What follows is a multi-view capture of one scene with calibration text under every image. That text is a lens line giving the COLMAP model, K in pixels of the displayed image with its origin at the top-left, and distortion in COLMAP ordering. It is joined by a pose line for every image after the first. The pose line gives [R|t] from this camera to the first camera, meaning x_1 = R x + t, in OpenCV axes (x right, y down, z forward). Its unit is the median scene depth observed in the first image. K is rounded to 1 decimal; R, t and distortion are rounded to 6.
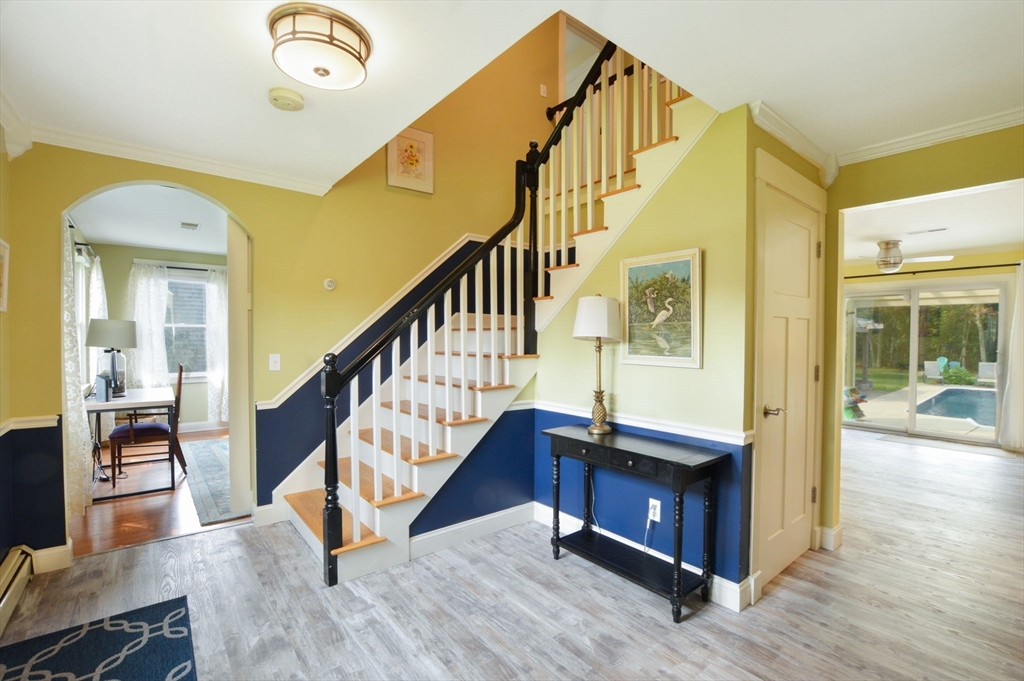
lens RADIAL K [[459.6, 0, 516.8], [0, 459.6, 346.9], [0, 0, 1]] dist [-0.016324, 0.000892]
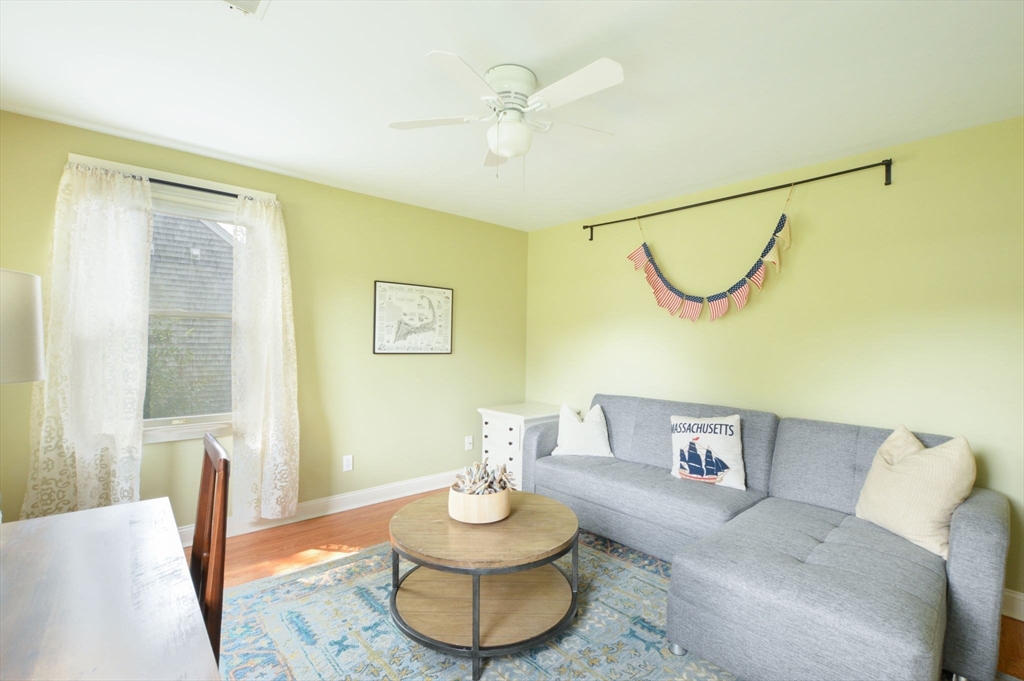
lens RADIAL K [[459.6, 0, 513.2], [0, 459.6, 338.0], [0, 0, 1]] dist [-0.016324, 0.000892]
pose [[0.999133, 0.003020, 0.041530, -0.478595], [-0.001920, 0.999647, -0.026510, -0.010837], [-0.041596, 0.026407, 0.998785, 0.606327]]
